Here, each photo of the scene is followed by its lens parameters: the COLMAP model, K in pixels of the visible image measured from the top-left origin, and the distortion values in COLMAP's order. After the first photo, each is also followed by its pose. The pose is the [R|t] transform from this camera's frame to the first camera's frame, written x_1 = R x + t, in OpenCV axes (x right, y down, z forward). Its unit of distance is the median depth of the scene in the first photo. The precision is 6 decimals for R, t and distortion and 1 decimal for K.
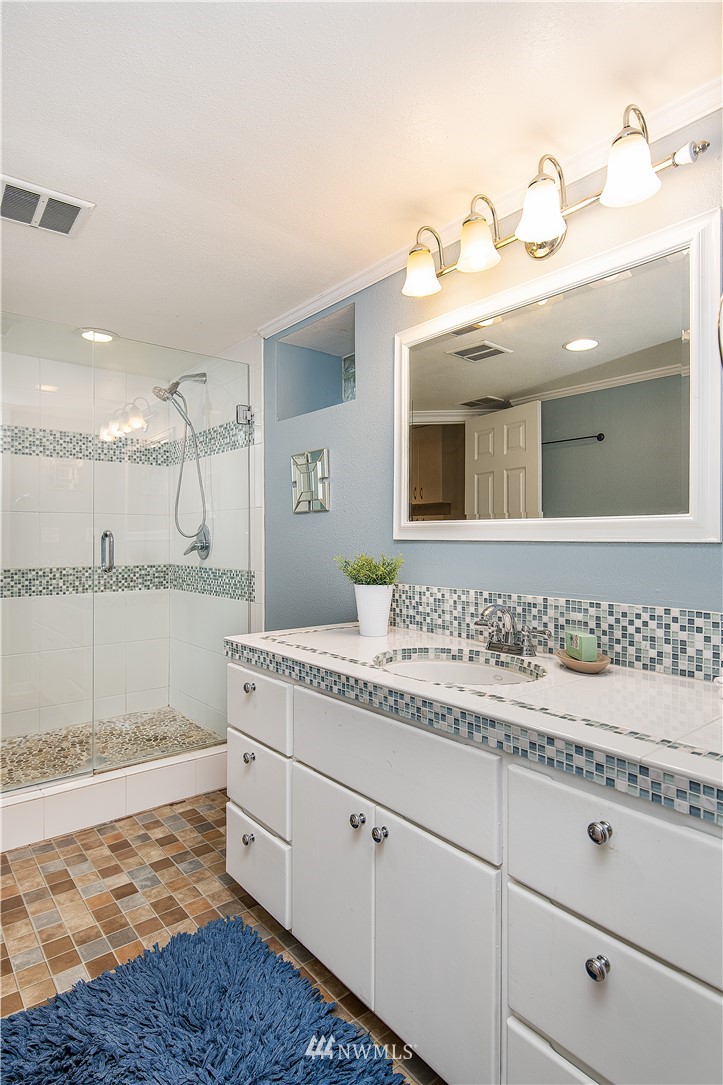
lens RADIAL K [[587.9, 0, 357.0], [0, 587.9, 538.7], [0, 0, 1]] dist [0.012494, -0.002900]
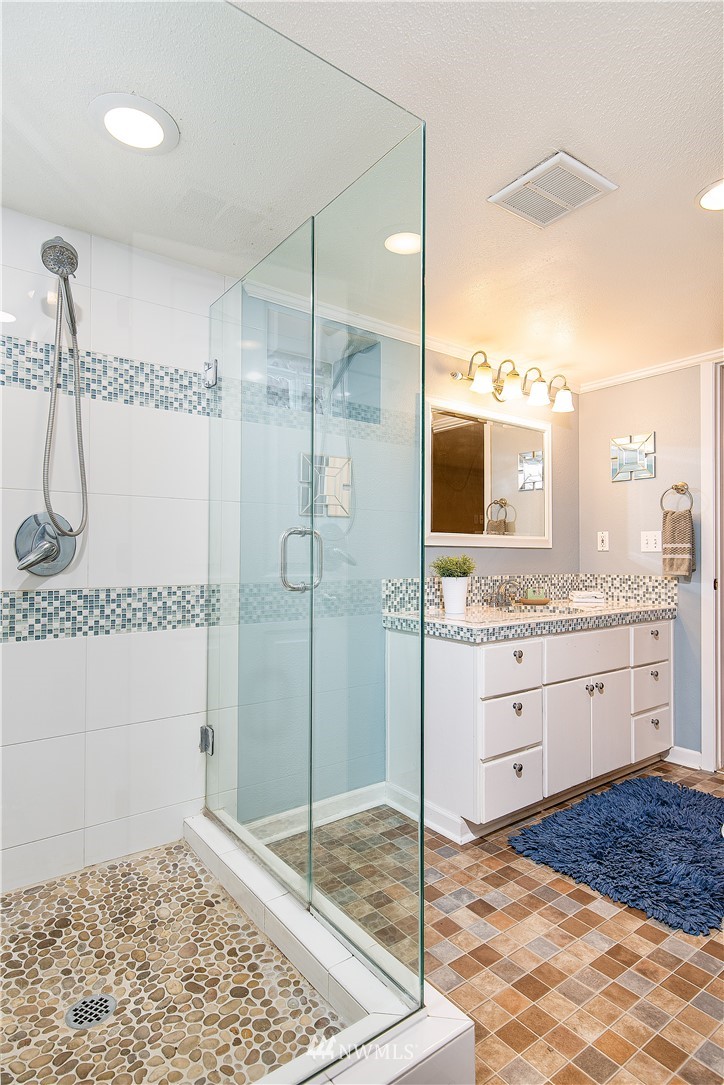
lens RADIAL K [[587.9, 0, 358.4], [0, 587.9, 546.7], [0, 0, 1]] dist [0.012494, -0.002900]
pose [[0.033350, 0.010736, 0.999386, -1.482451], [-0.004257, 0.999935, -0.010599, 0.022794], [-0.999435, -0.003901, 0.033394, 1.271041]]
